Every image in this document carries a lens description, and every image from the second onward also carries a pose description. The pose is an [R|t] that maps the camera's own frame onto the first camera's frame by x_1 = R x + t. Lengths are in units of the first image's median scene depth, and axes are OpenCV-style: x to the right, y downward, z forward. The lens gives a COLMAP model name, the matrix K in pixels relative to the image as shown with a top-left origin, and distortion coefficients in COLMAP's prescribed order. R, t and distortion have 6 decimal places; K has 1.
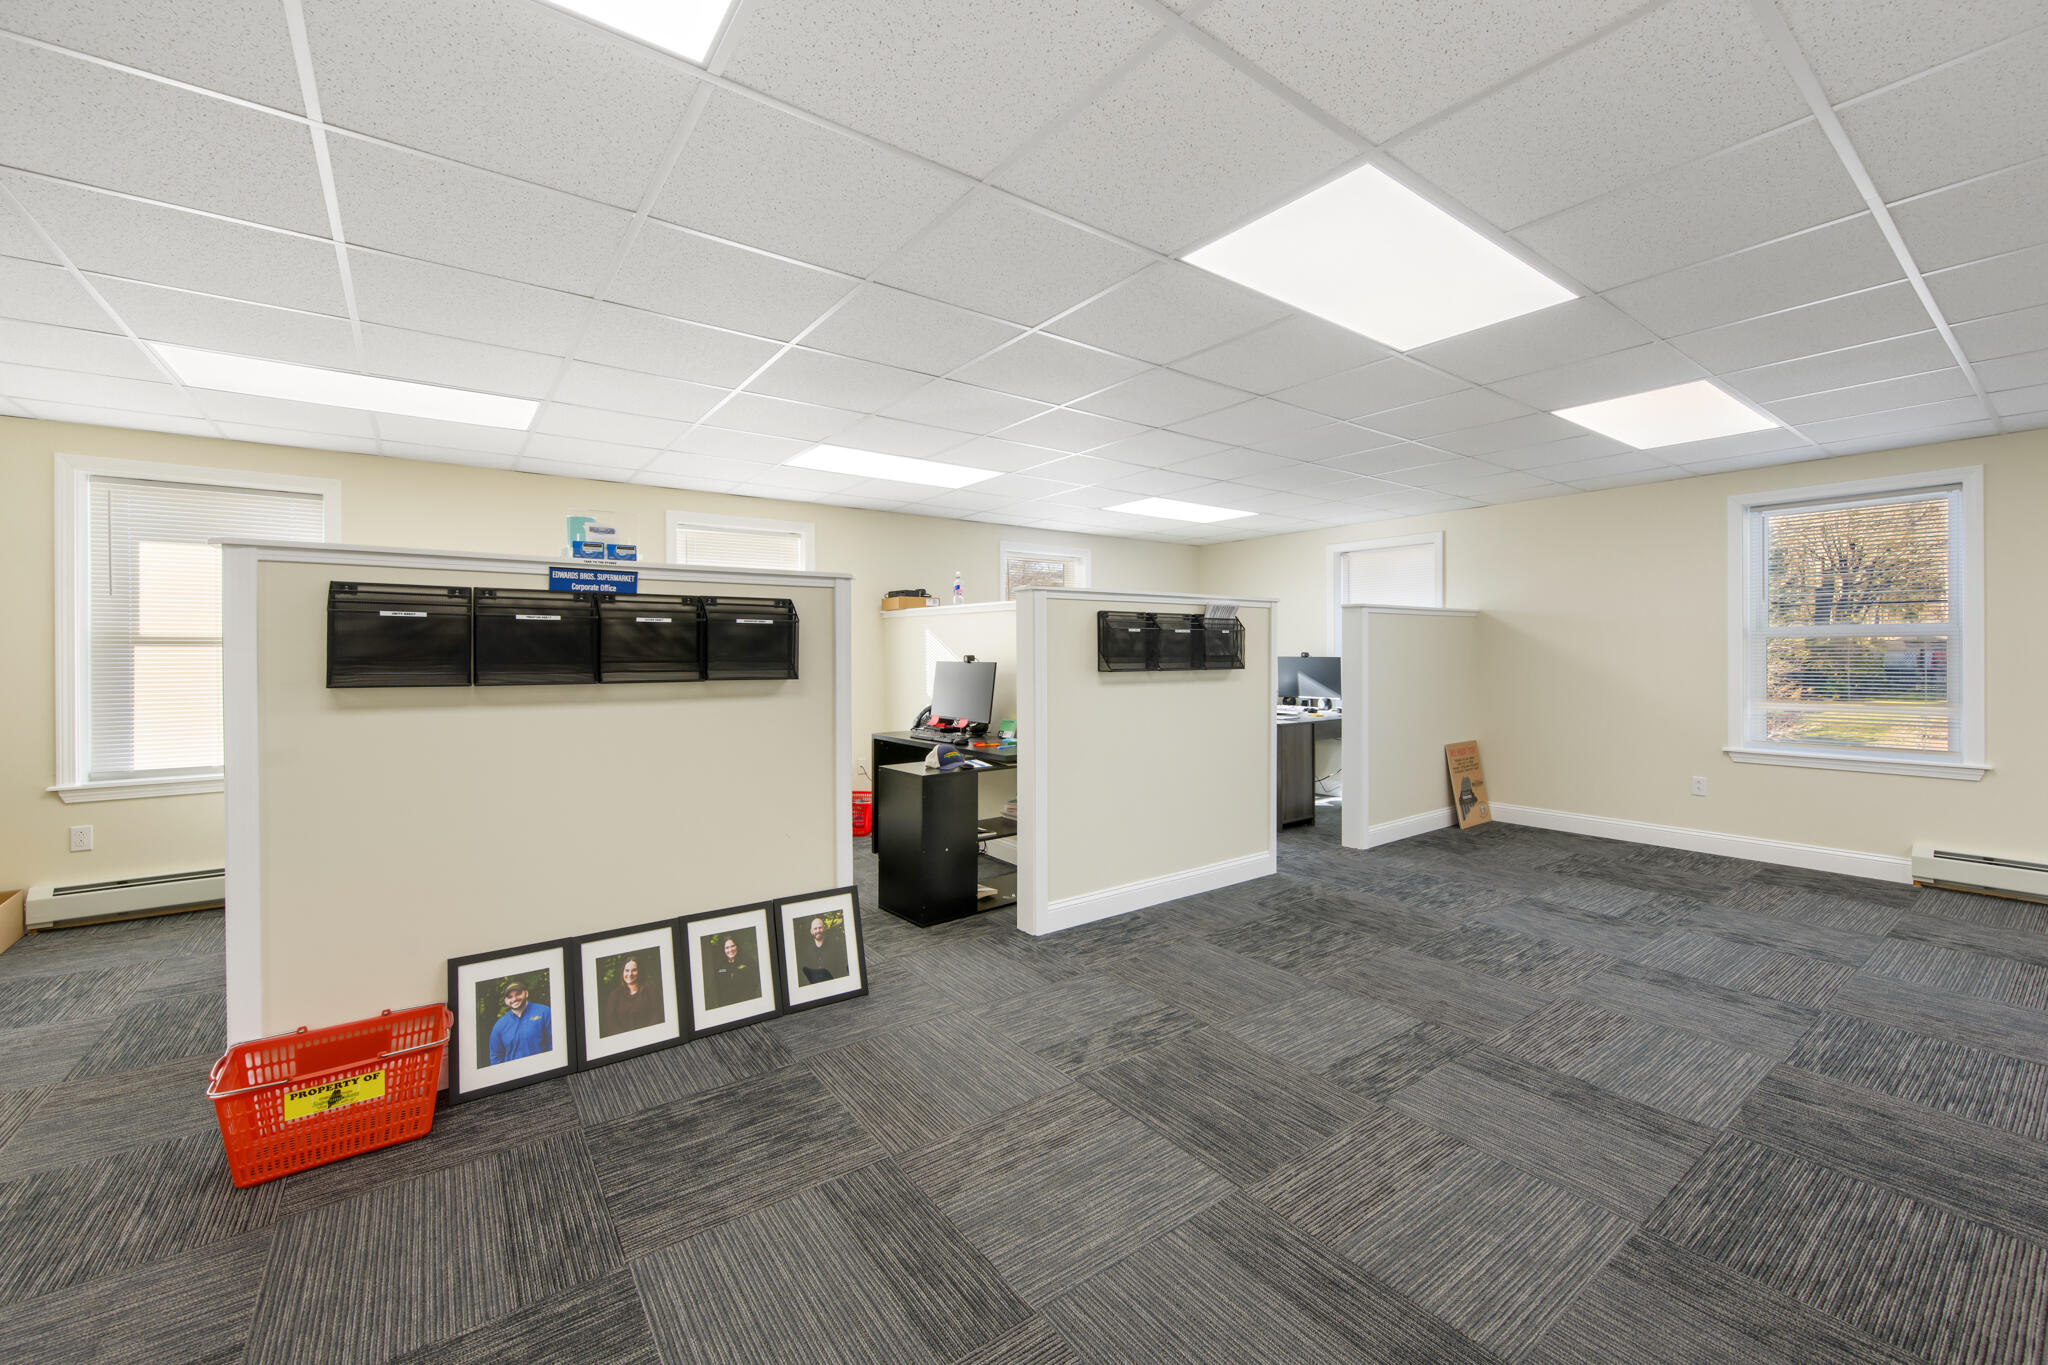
lens RADIAL K [[809.3, 0, 1024.8], [0, 809.3, 666.3], [0, 0, 1]] dist [-0.003152, 0.000713]
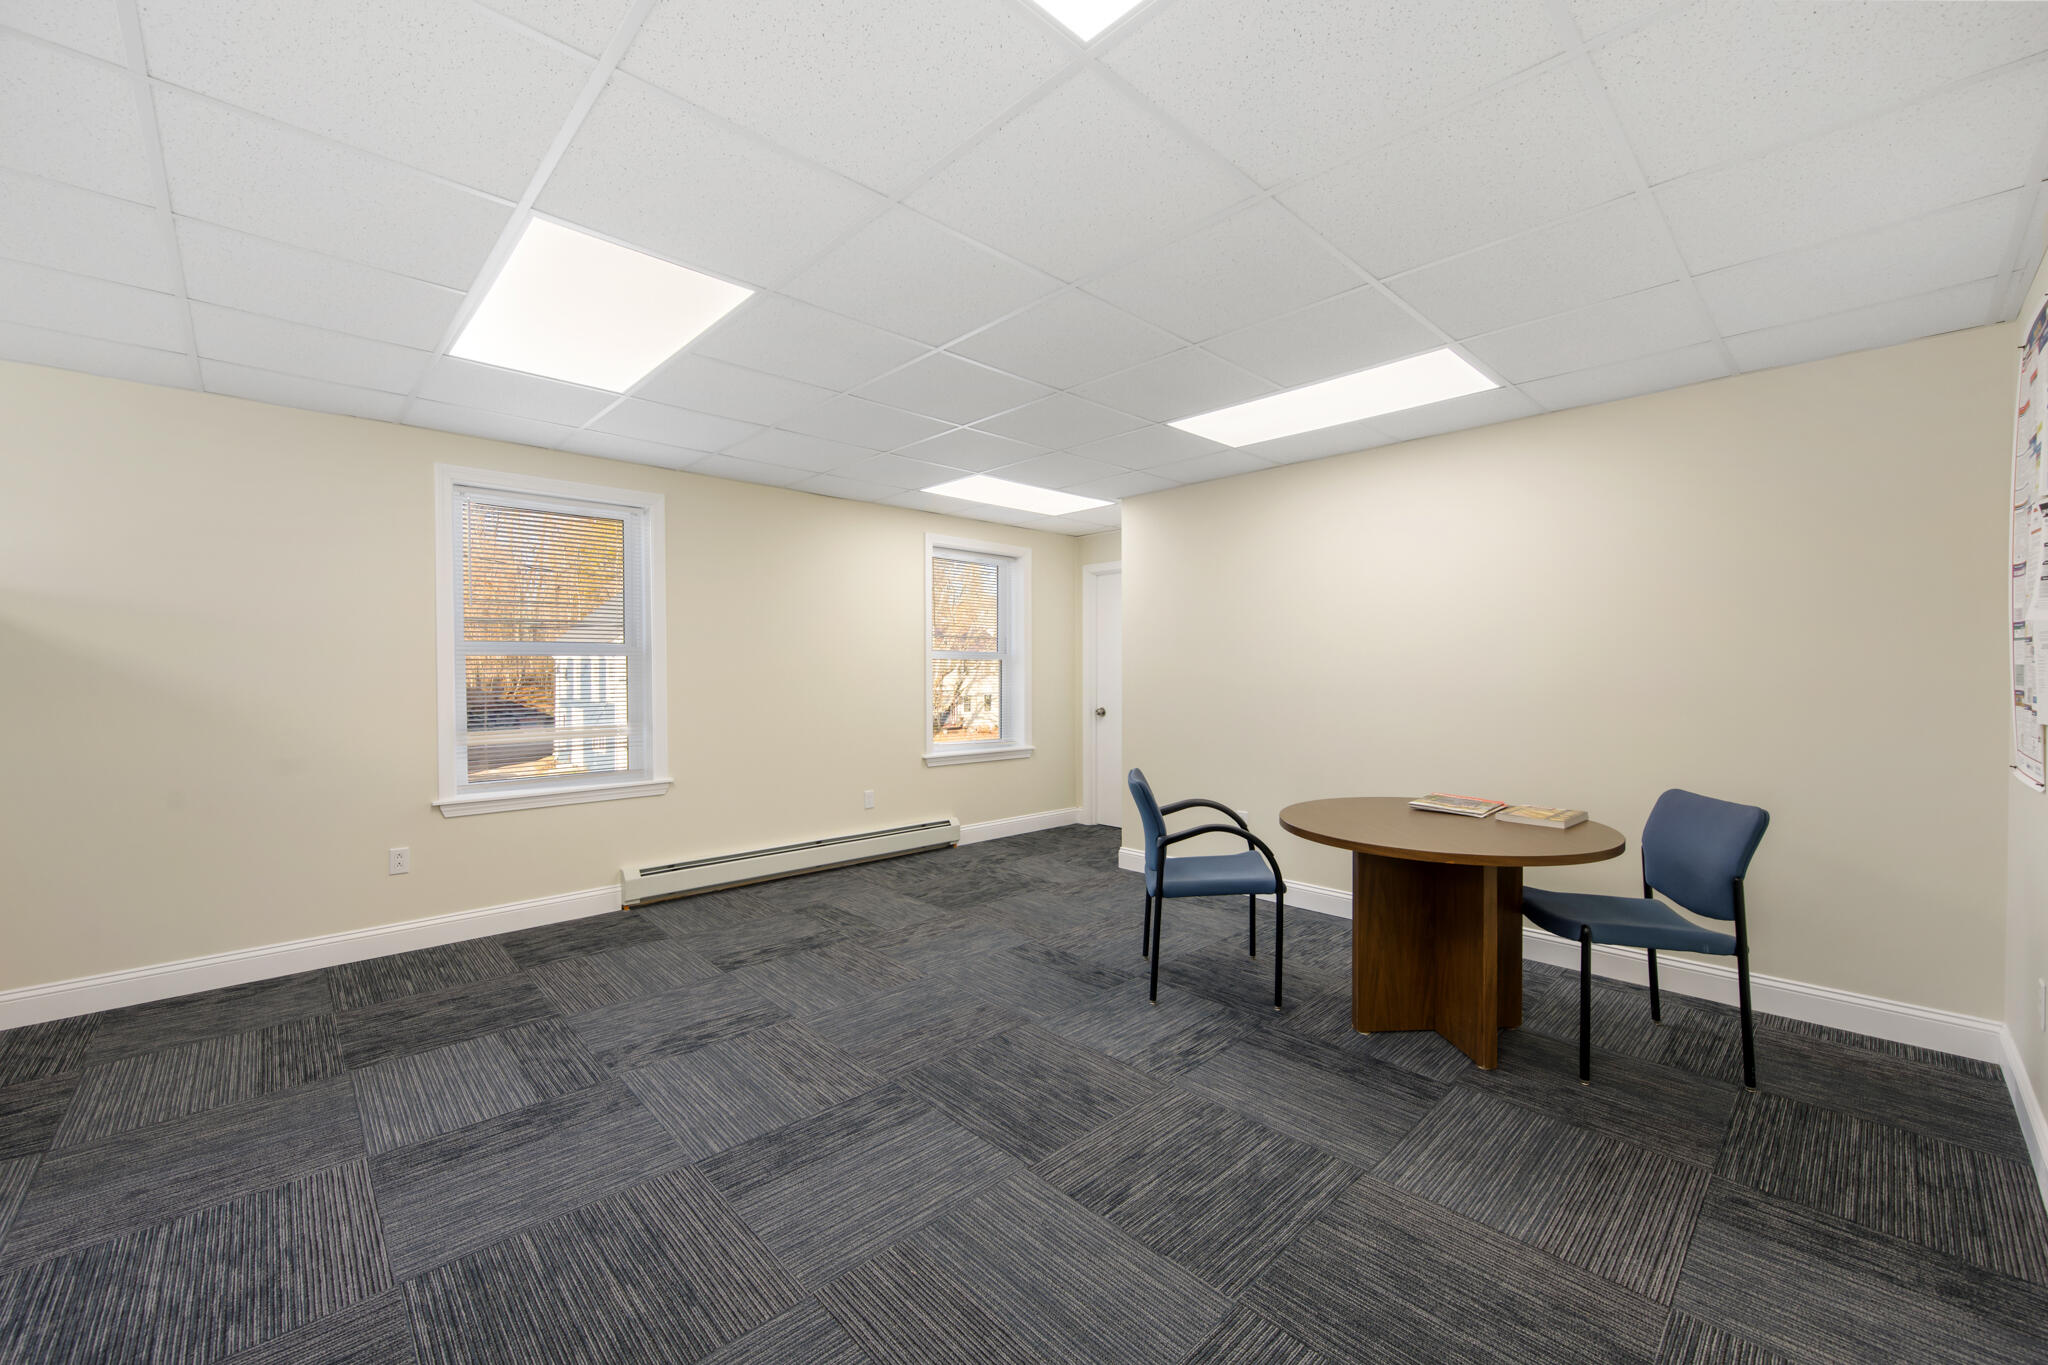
lens RADIAL K [[809.3, 0, 1021.2], [0, 809.3, 675.9], [0, 0, 1]] dist [-0.003152, 0.000713]
pose [[-0.125237, -0.002341, 0.992124, 0.095757], [0.018736, 0.999813, 0.004724, -0.012070], [-0.991950, 0.019180, -0.125170, 0.877993]]
